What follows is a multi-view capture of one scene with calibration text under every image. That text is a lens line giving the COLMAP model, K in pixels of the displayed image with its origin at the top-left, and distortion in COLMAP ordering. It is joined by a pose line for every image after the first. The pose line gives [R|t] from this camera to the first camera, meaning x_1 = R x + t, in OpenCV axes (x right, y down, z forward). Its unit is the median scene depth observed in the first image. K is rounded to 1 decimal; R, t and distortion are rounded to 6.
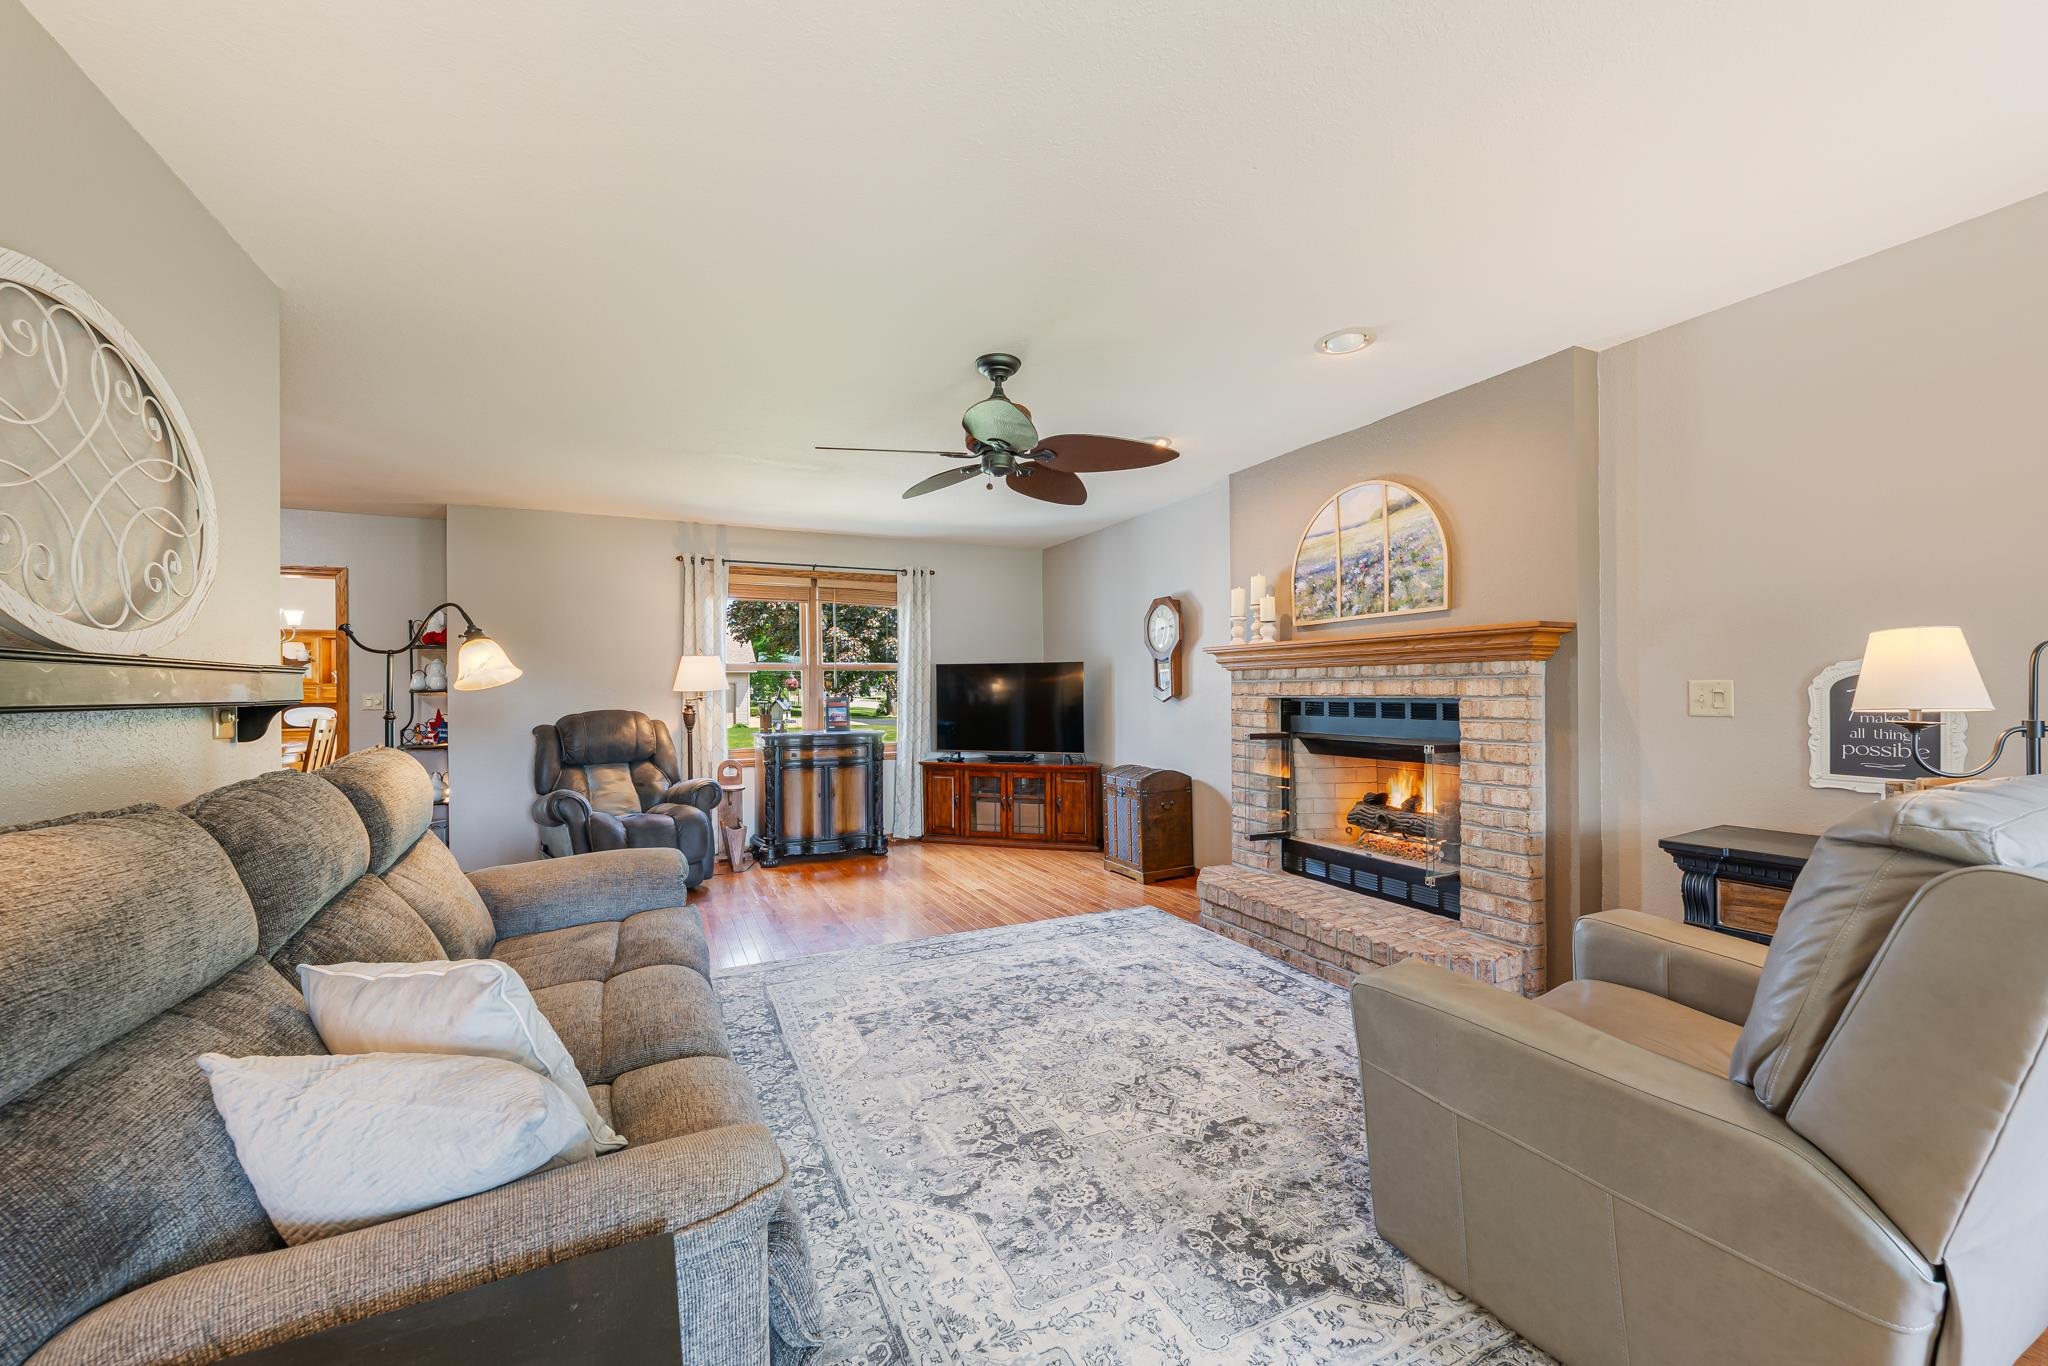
lens RADIAL K [[779.2, 0, 1016.0], [0, 779.2, 685.7], [0, 0, 1]] dist [0.000302, 0.000042]
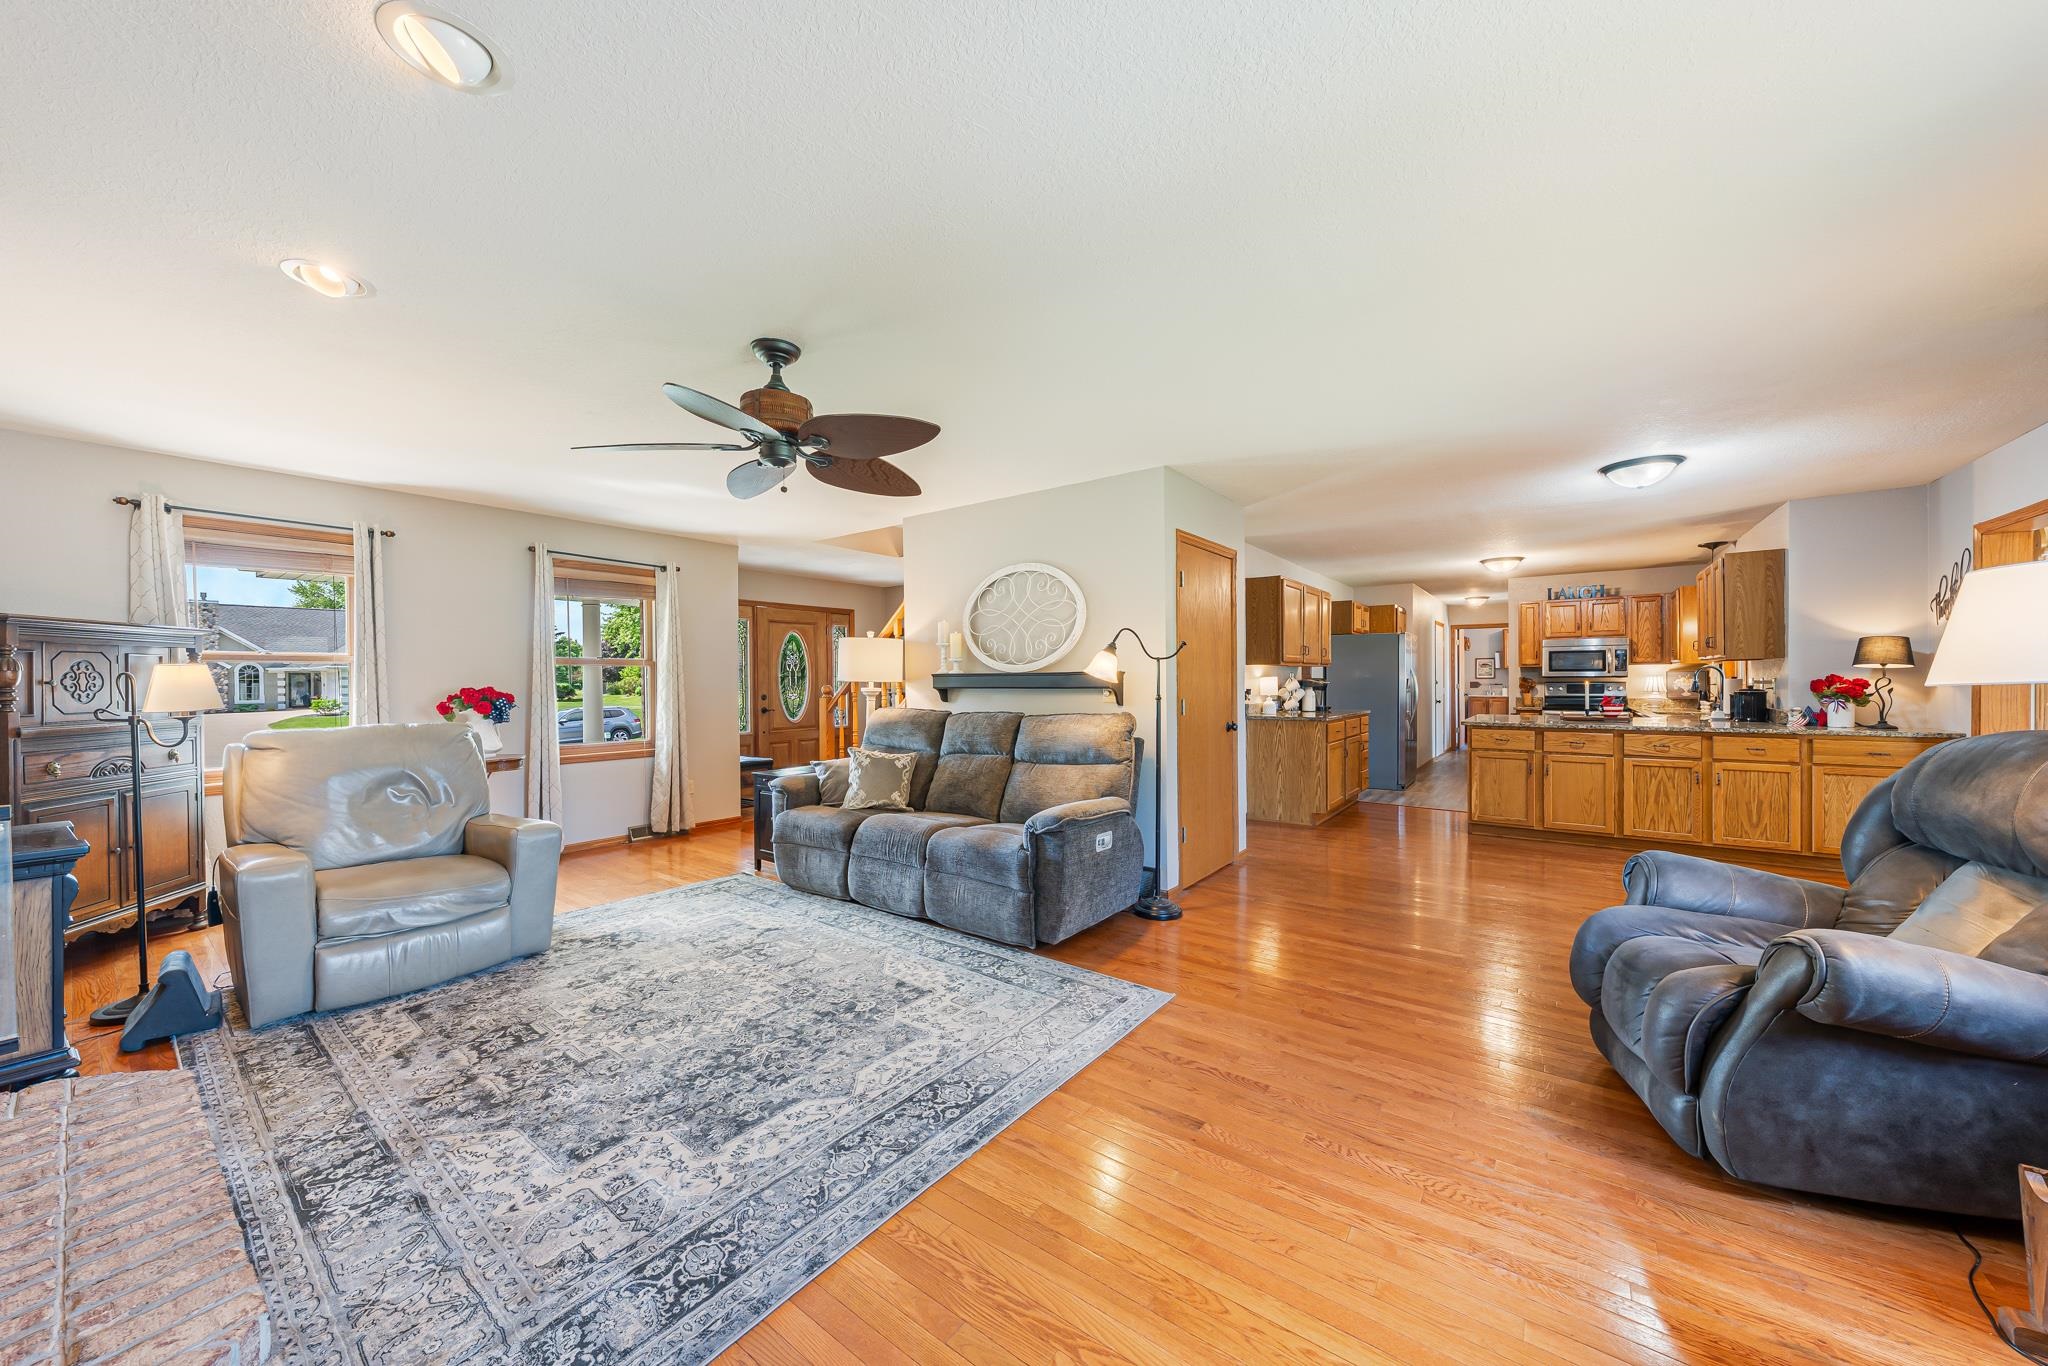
lens RADIAL K [[715.7, 0, 1027.6], [0, 715.7, 686.2], [0, 0, 1]] dist [-0.000675, 0.000119]
pose [[-0.883552, 0.019320, -0.467934, 0.110815], [0.016566, 0.999813, 0.010001, -0.003860], [0.468039, 0.001084, -0.883707, 1.730755]]
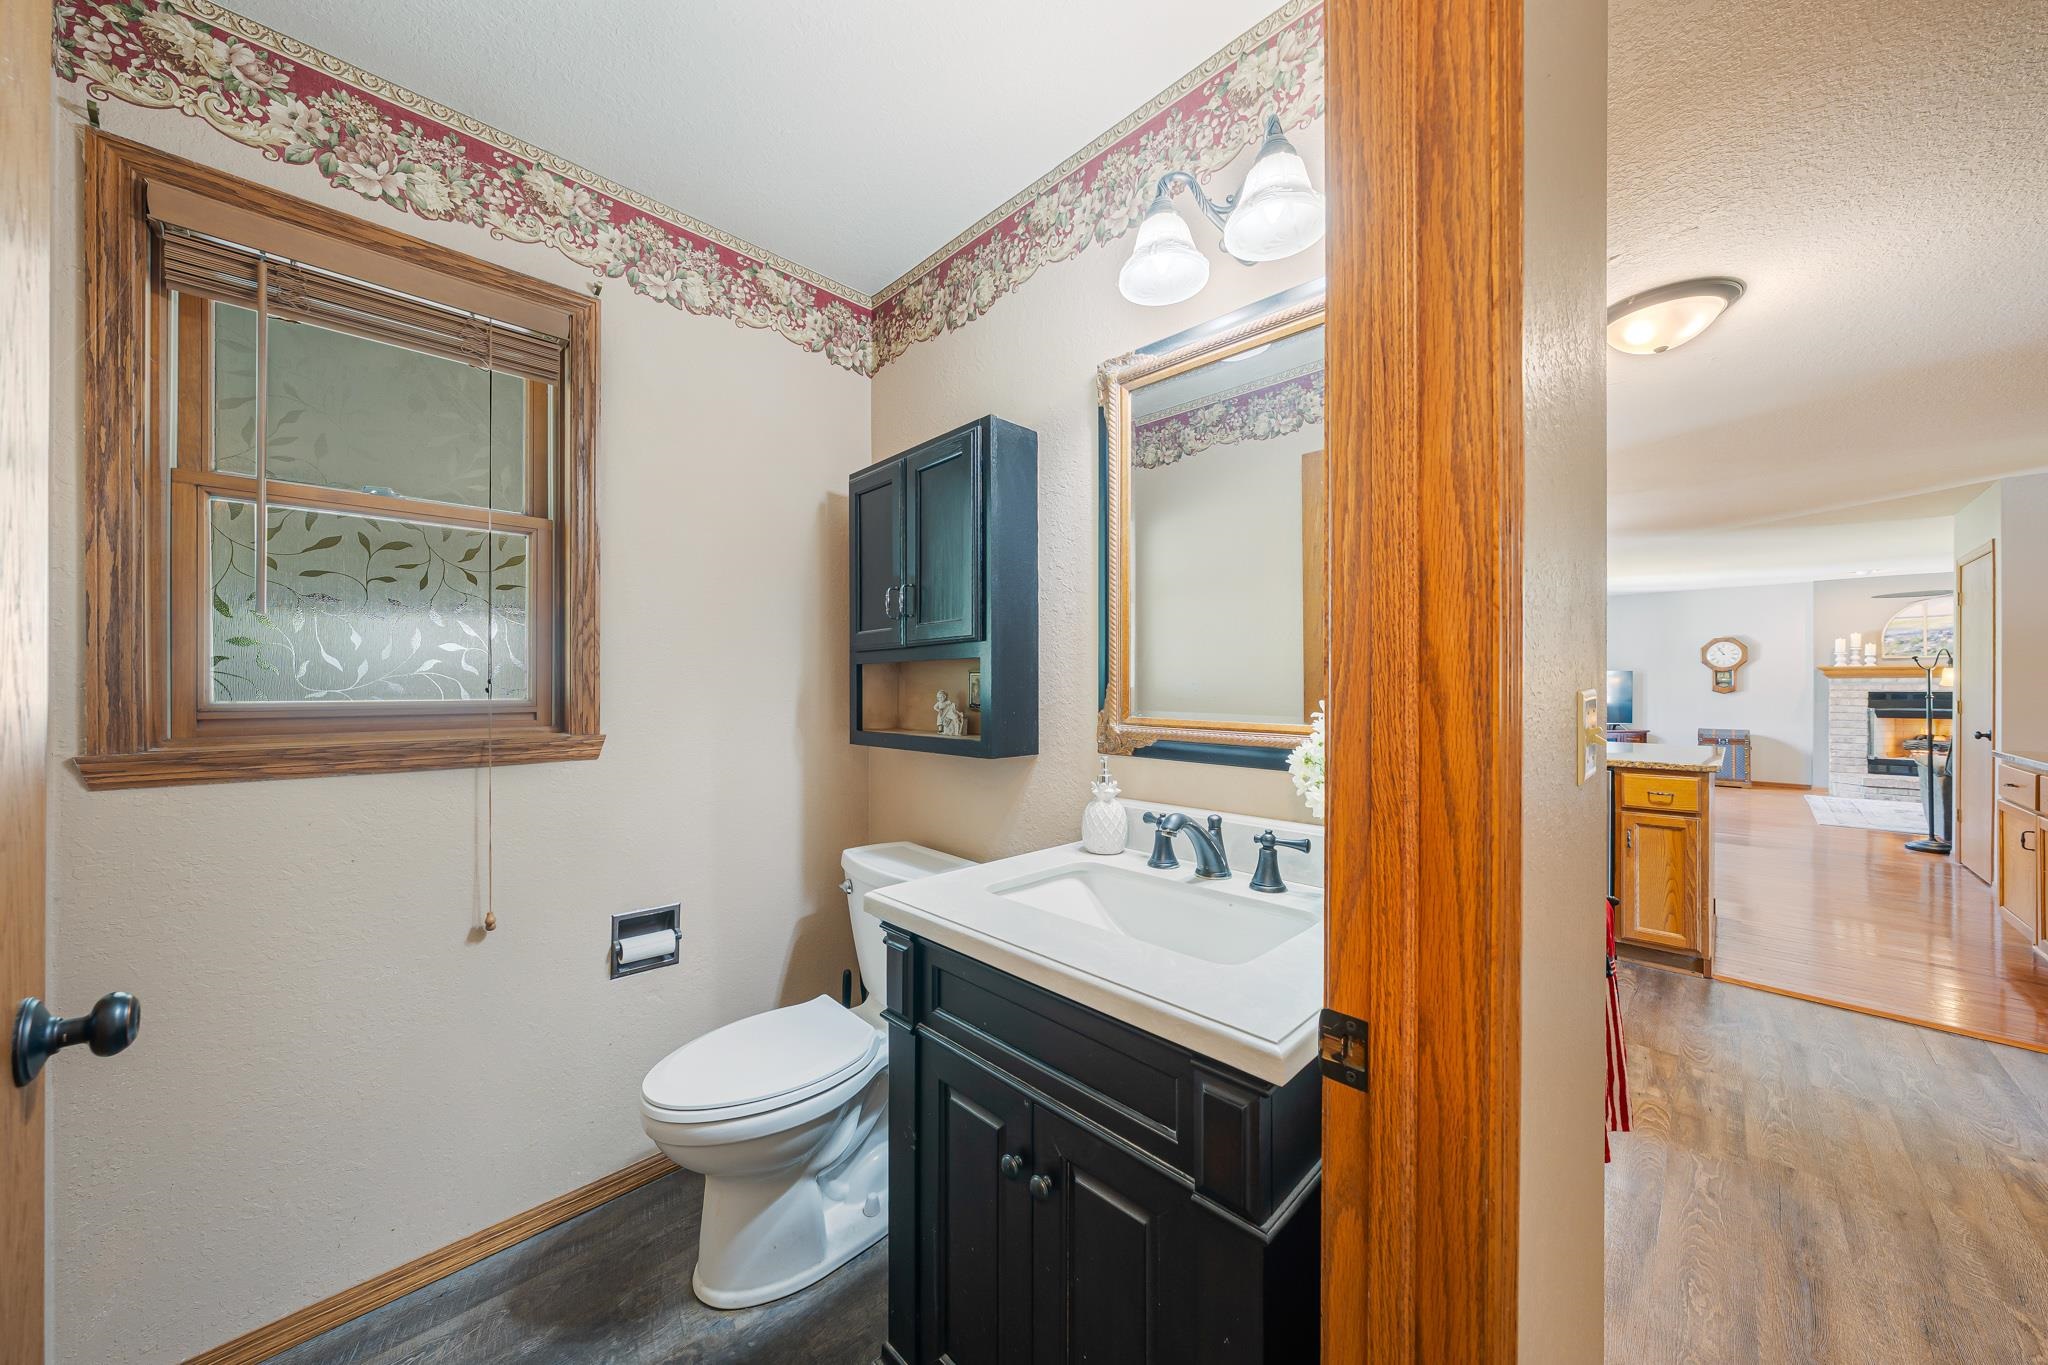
lens RADIAL K [[715.7, 0, 1011.2], [0, 715.7, 684.7], [0, 0, 1]] dist [-0.000675, 0.000119]
pose [[0.949405, 0.008700, 0.313935, -3.163995], [-0.009662, 0.999952, 0.001508, 0.019735], [-0.313907, -0.004465, 0.949443, -0.141570]]
